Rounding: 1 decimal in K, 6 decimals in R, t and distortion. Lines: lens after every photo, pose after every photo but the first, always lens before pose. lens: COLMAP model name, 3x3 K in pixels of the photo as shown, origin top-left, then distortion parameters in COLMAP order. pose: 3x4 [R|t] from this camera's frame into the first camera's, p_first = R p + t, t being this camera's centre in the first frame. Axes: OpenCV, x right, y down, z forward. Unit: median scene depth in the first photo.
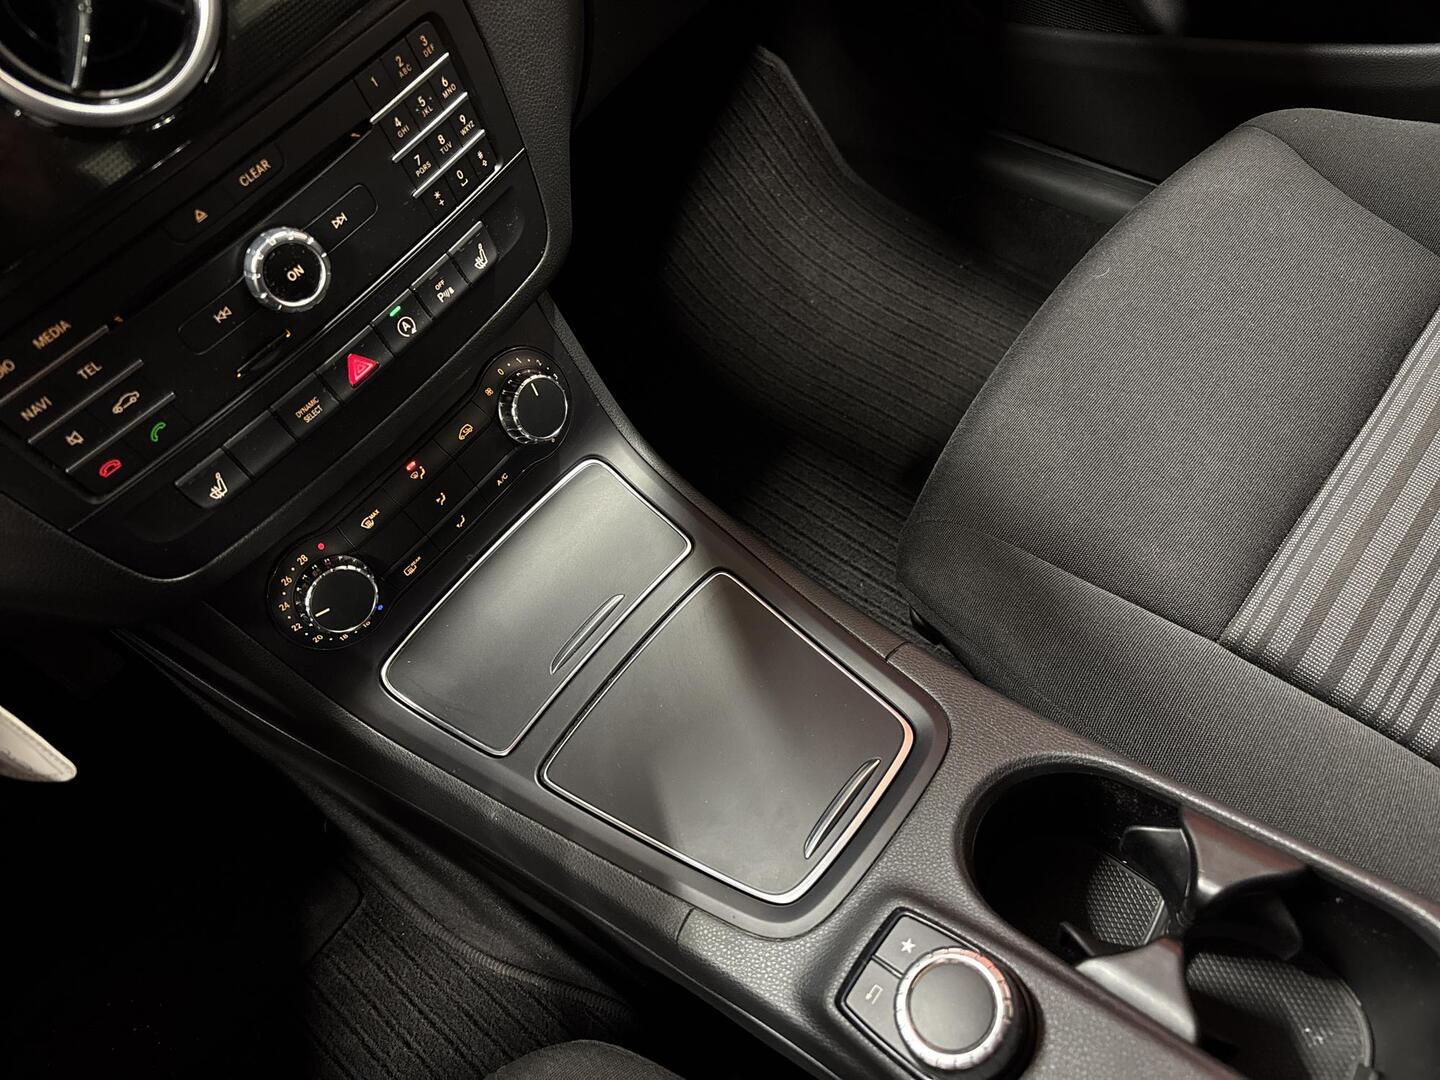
lens RADIAL K [[1093.2, 0, 725.1], [0, 1093.2, 541.8], [0, 0, 1]] dist [0.025303, -0.045039]
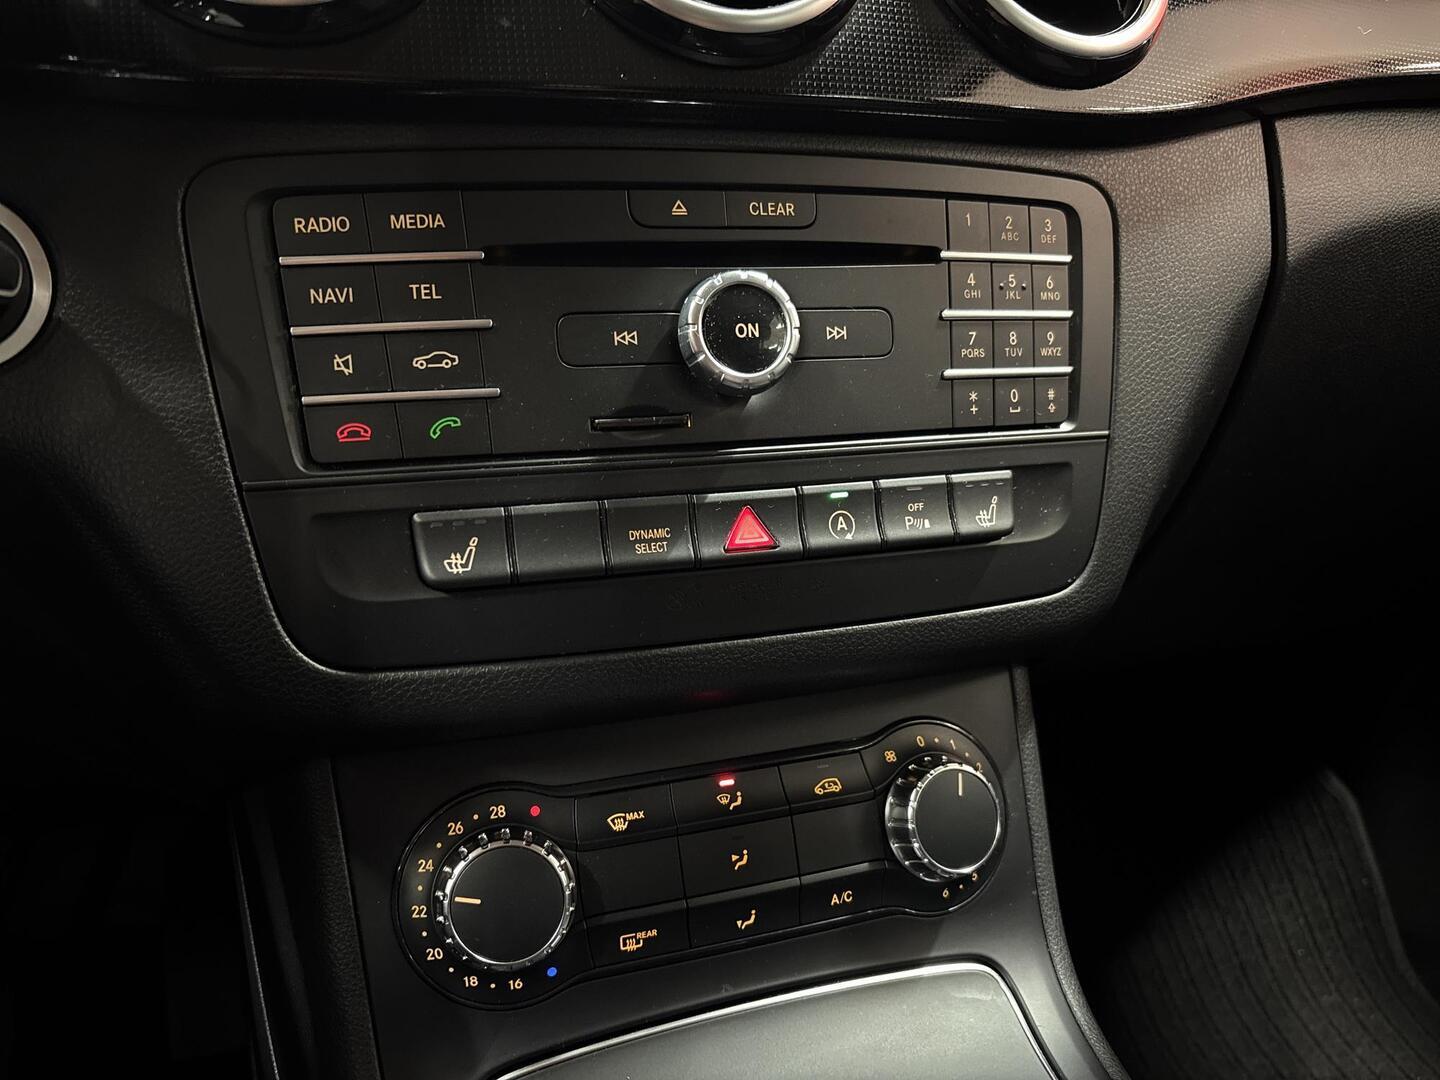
lens RADIAL K [[1093.2, 0, 725.1], [0, 1093.2, 541.8], [0, 0, 1]] dist [0.025303, -0.045039]
pose [[0.839743, 0.293834, -0.456610, -0.053284], [-0.515374, 0.696059, -0.499892, 0.161280], [0.170942, 0.655106, 0.735945, 0.516726]]
